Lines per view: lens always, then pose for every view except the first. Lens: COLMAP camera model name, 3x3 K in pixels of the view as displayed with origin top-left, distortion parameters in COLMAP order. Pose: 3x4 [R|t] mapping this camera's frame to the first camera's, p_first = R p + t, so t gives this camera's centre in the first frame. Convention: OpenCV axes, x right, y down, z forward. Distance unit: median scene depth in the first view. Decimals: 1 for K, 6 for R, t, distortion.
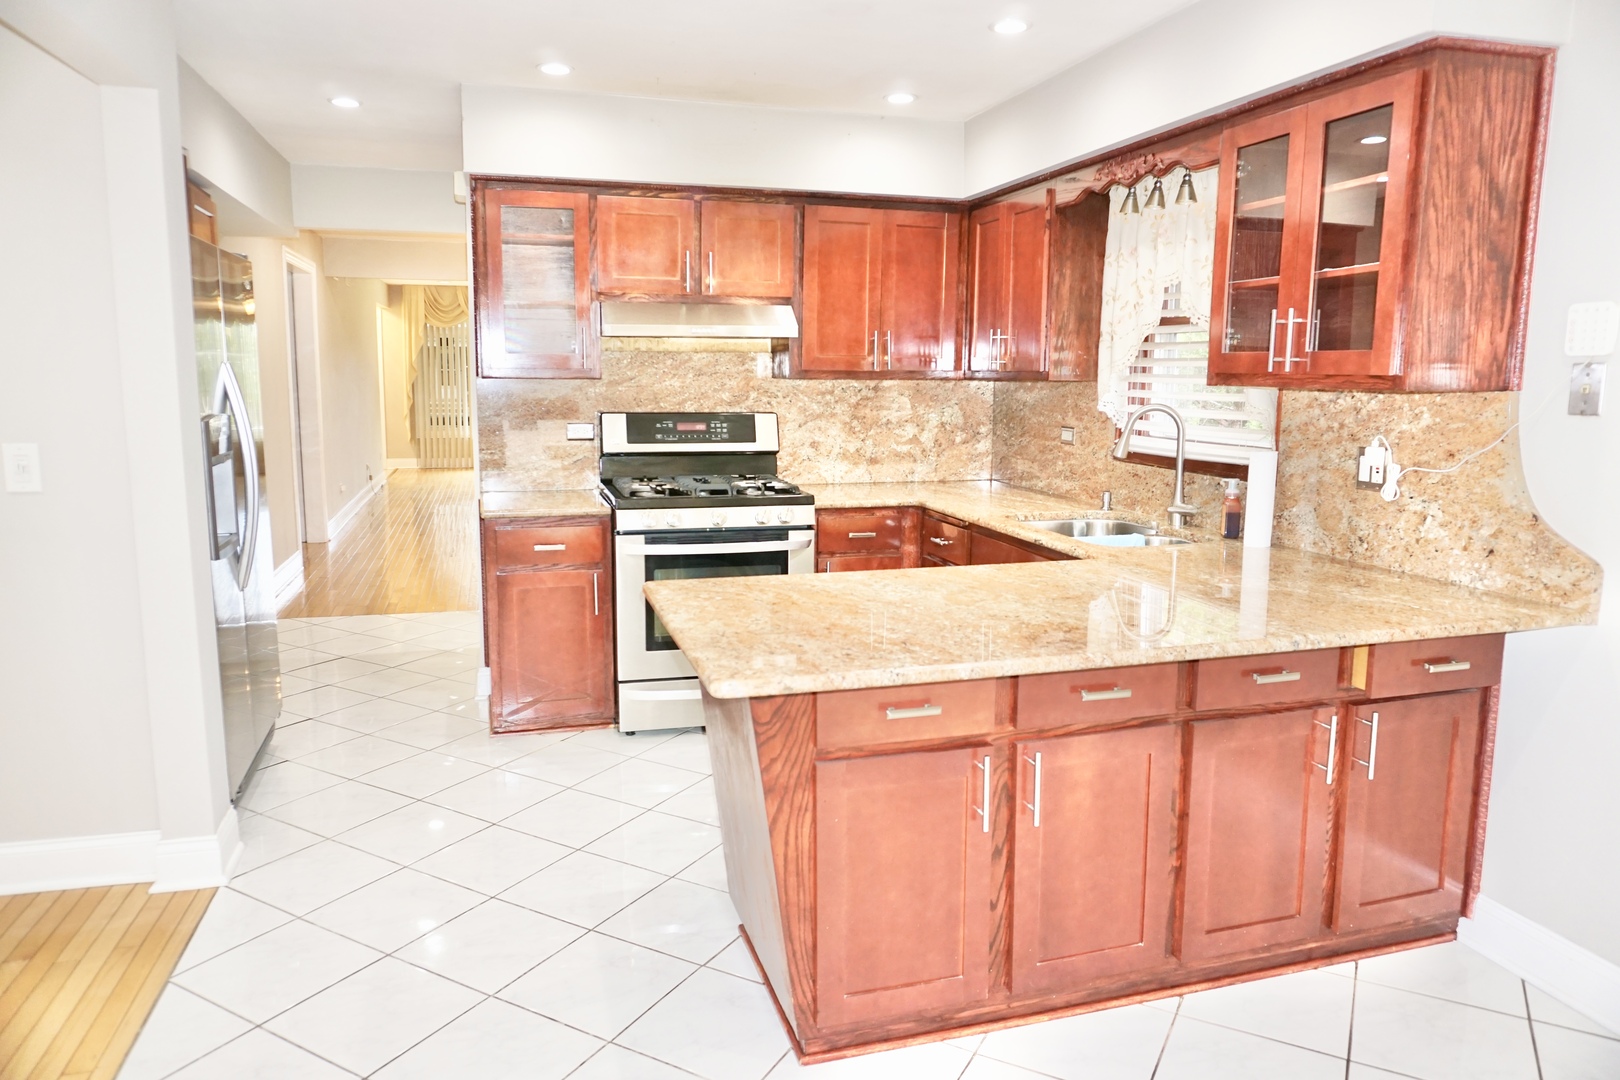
lens RADIAL K [[1080.7, 0, 810.0], [0, 1080.7, 540.0], [0, 0, 1]] dist [-0.047361, 0.001306]
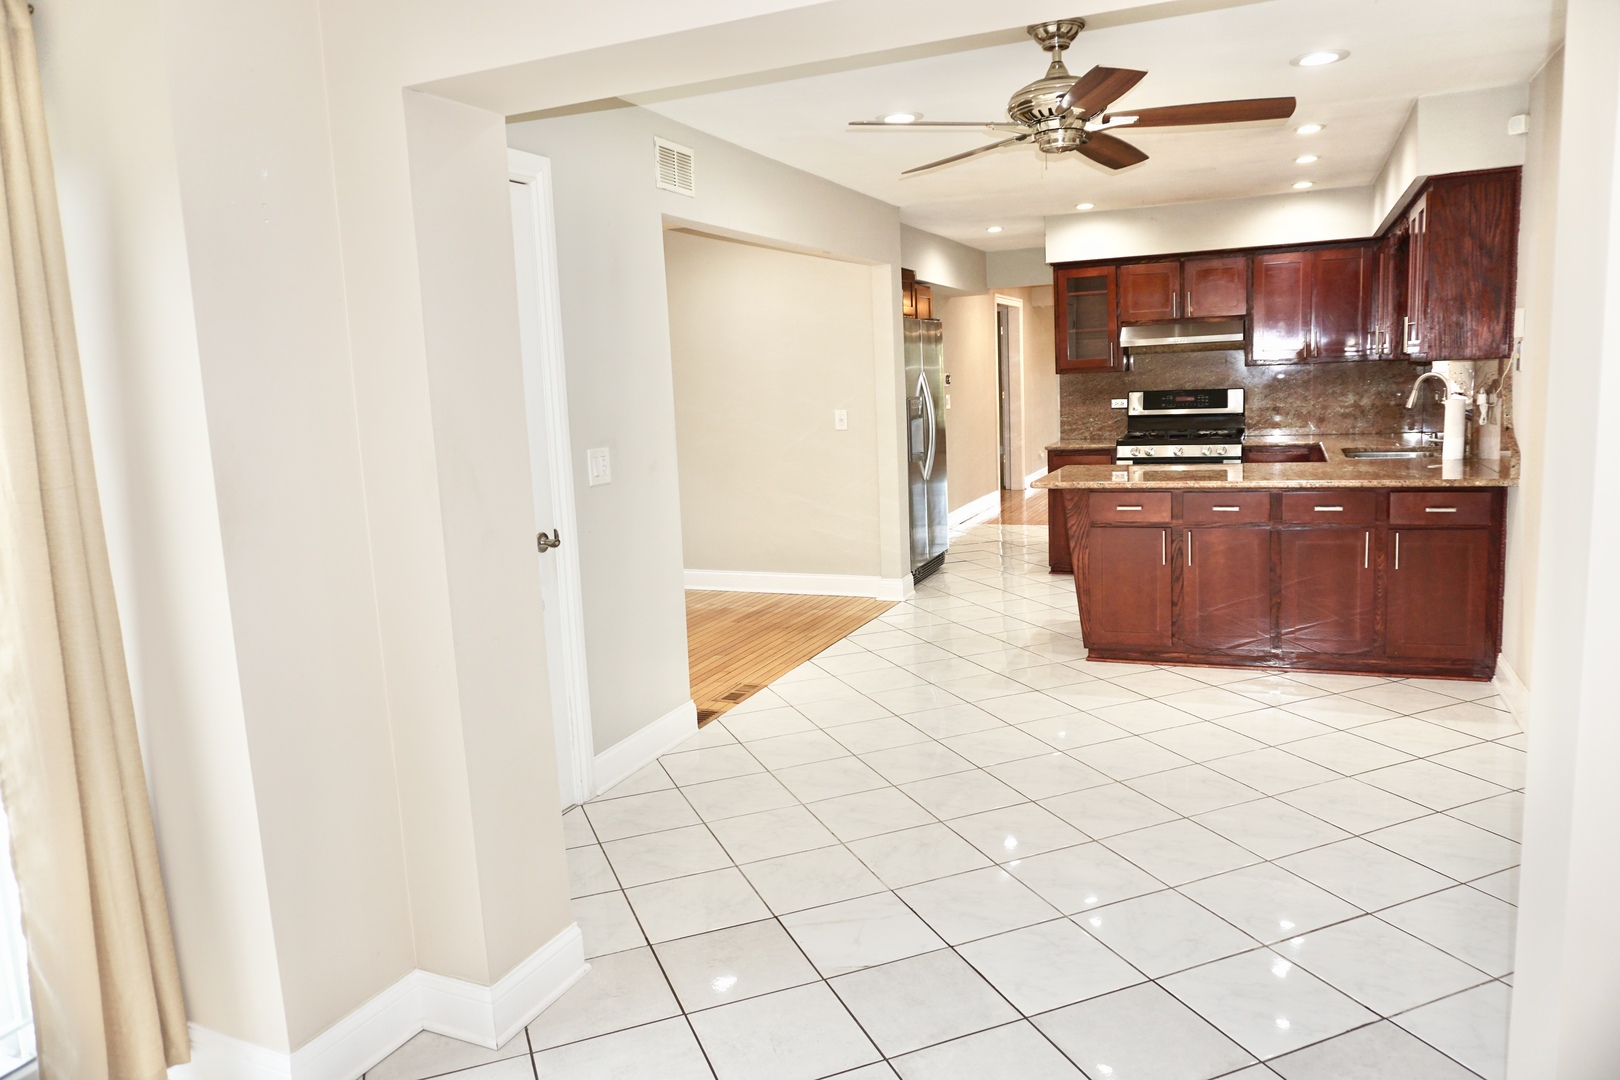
lens RADIAL K [[1080.7, 0, 810.0], [0, 1080.7, 540.0], [0, 0, 1]] dist [-0.047361, 0.001306]
pose [[0.767611, 0.050564, -0.638918, 0.548045], [-0.044957, 0.998675, 0.025023, 0.100907], [0.639337, 0.009516, 0.768867, -0.655538]]
